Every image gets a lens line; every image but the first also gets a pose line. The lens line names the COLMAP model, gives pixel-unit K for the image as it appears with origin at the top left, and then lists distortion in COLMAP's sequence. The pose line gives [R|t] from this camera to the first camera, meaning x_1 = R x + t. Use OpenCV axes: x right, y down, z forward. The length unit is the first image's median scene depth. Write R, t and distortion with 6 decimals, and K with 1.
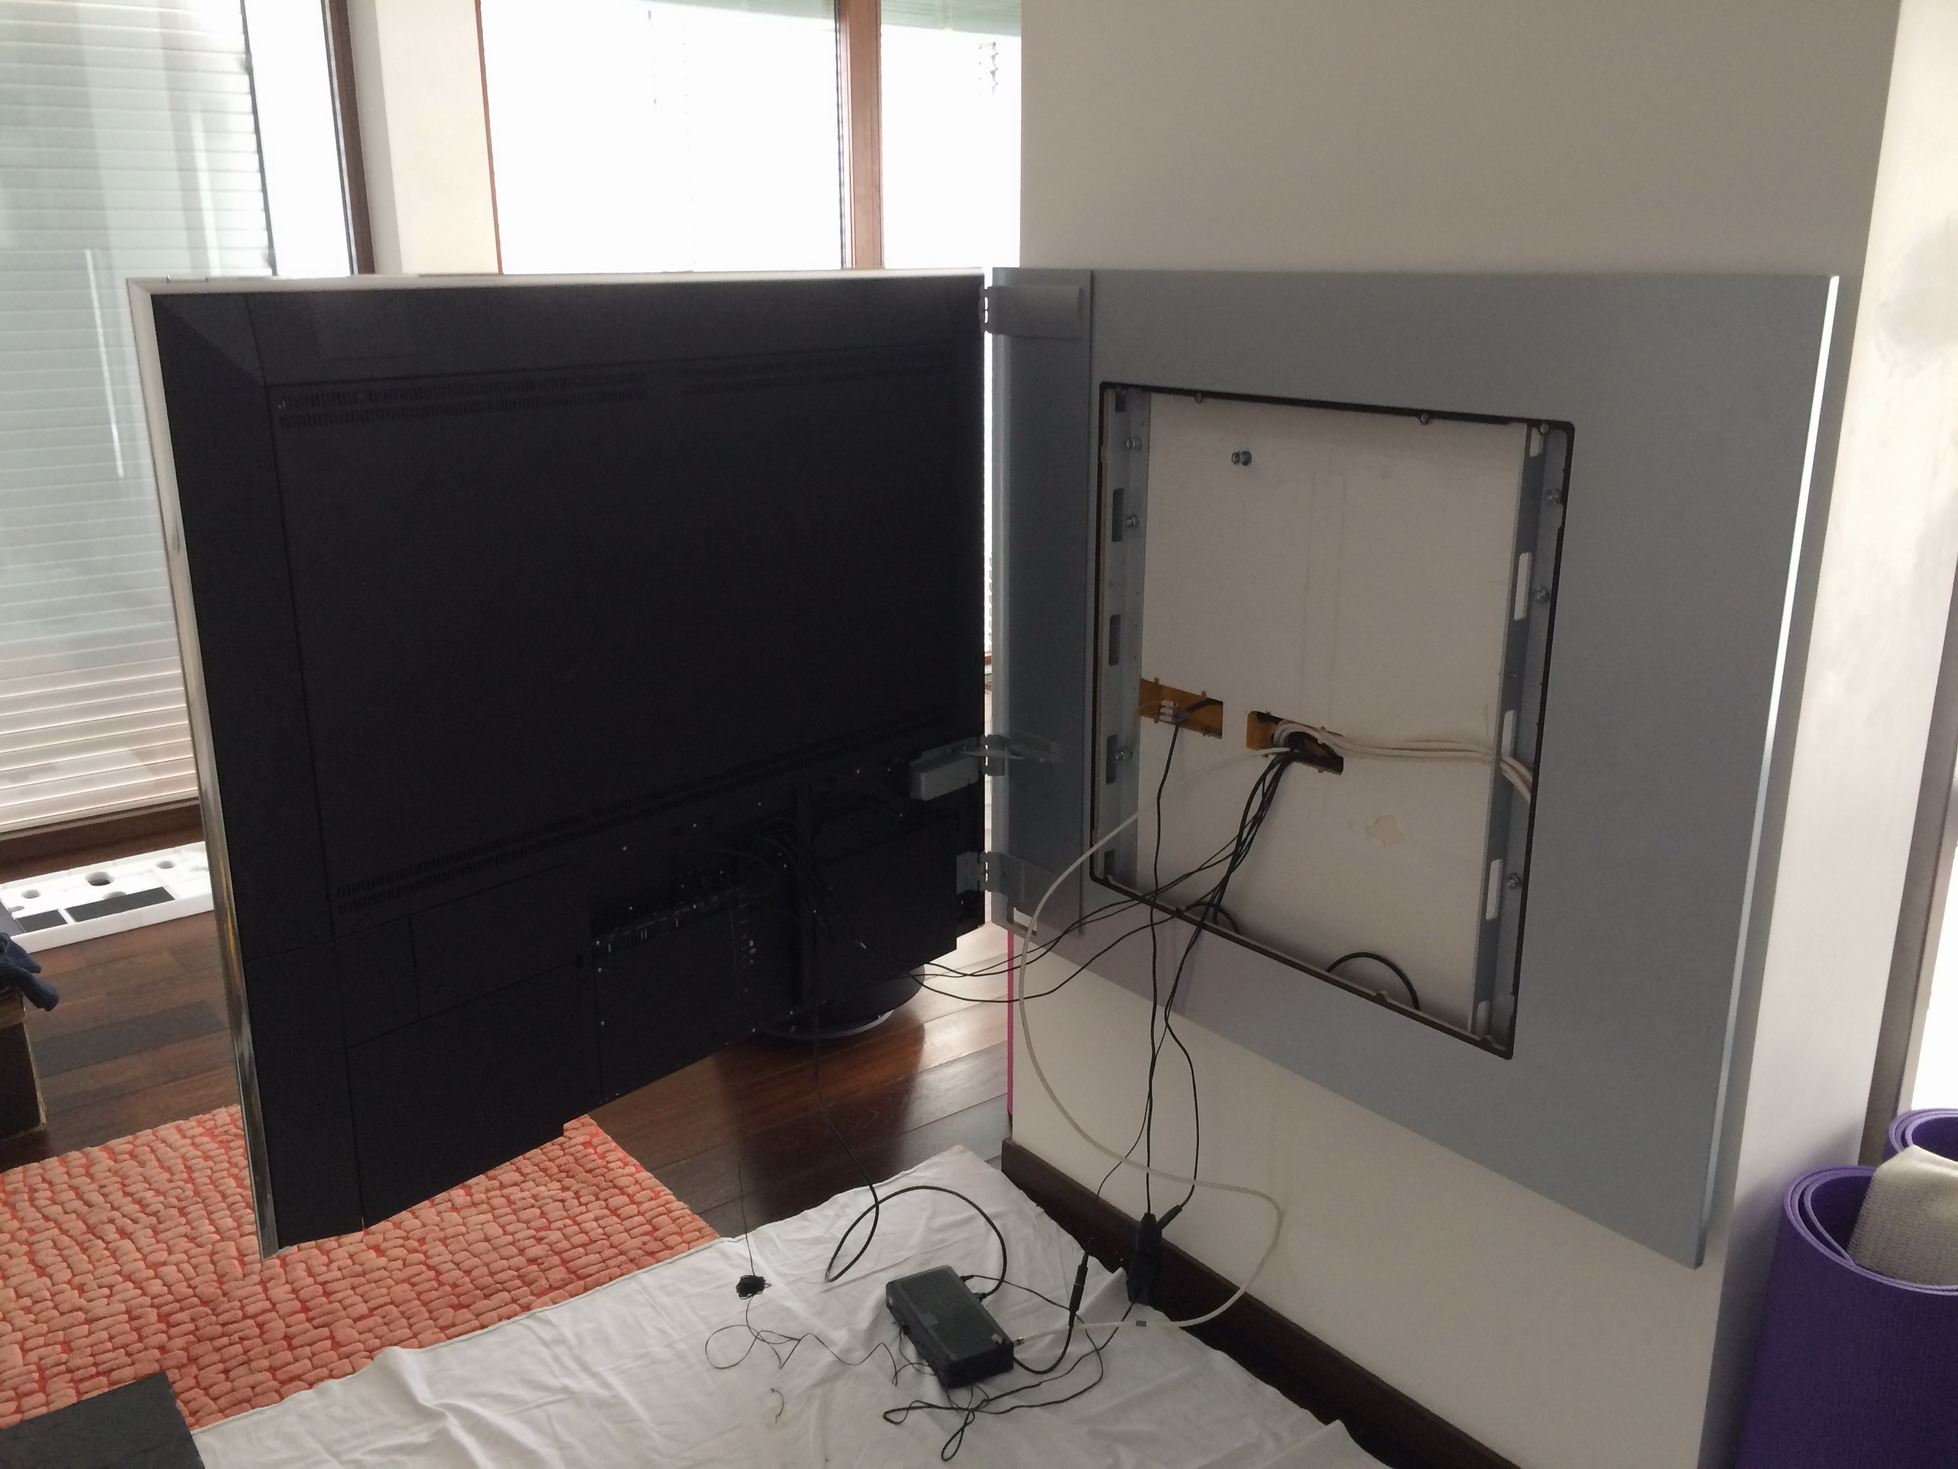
lens RADIAL K [[1680.5, 0, 979.0], [0, 1680.5, 734.5], [0, 0, 1]] dist [0.121788, -0.154579]
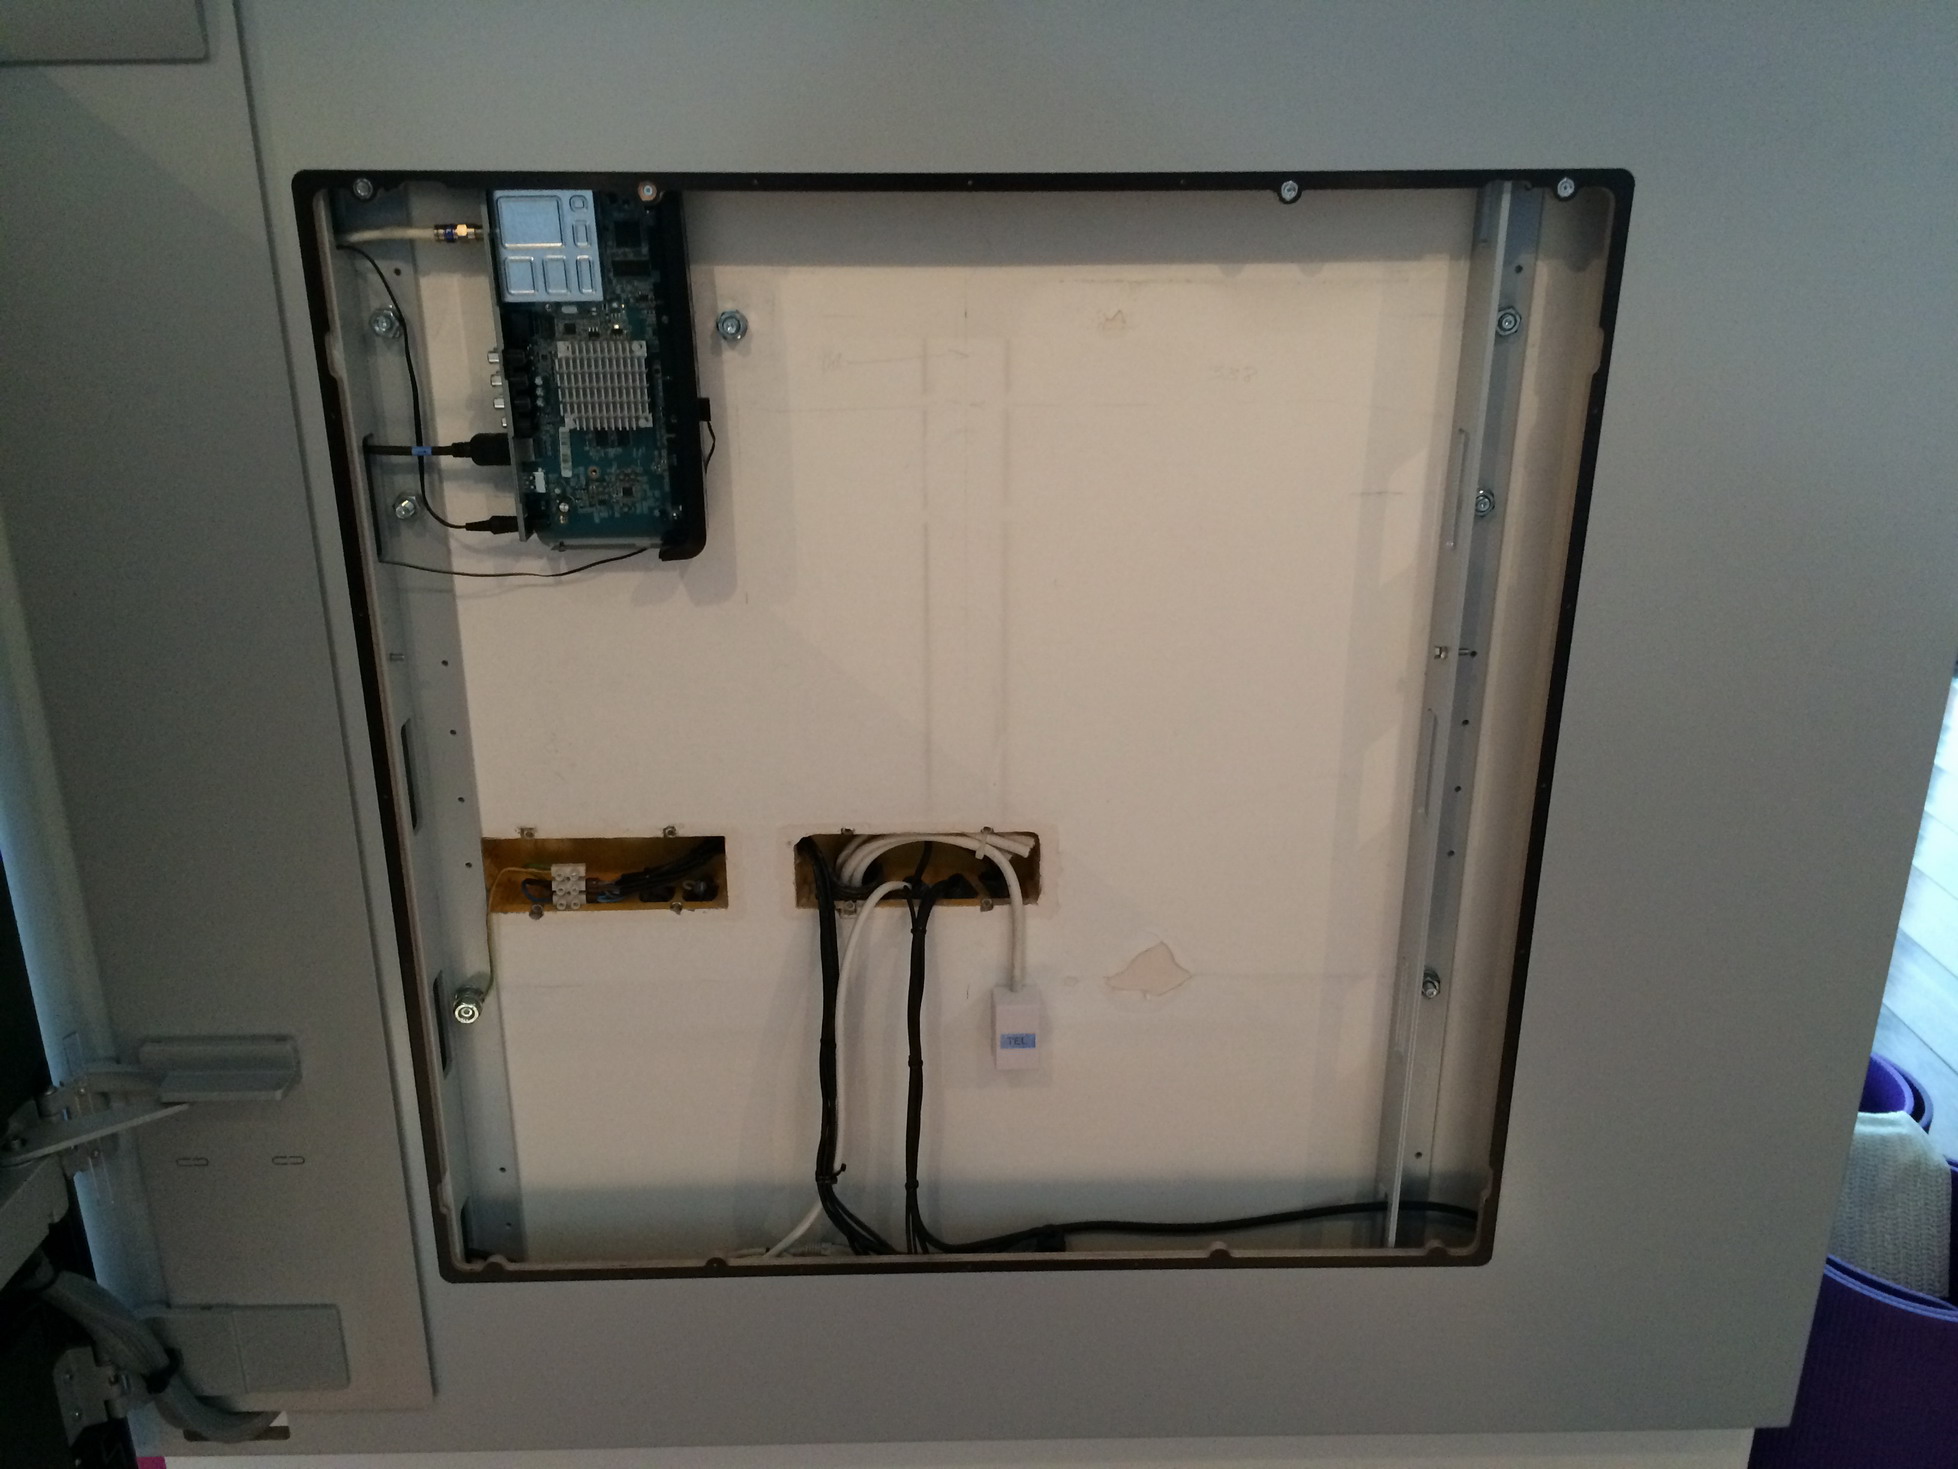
lens RADIAL K [[1680.5, 0, 979.0], [0, 1680.5, 734.5], [0, 0, 1]] dist [0.121788, -0.154579]
pose [[0.596219, -0.282307, 0.751549, -0.162230], [0.224495, 0.957416, 0.181541, -0.113786], [-0.770795, 0.060481, 0.634206, 0.598255]]
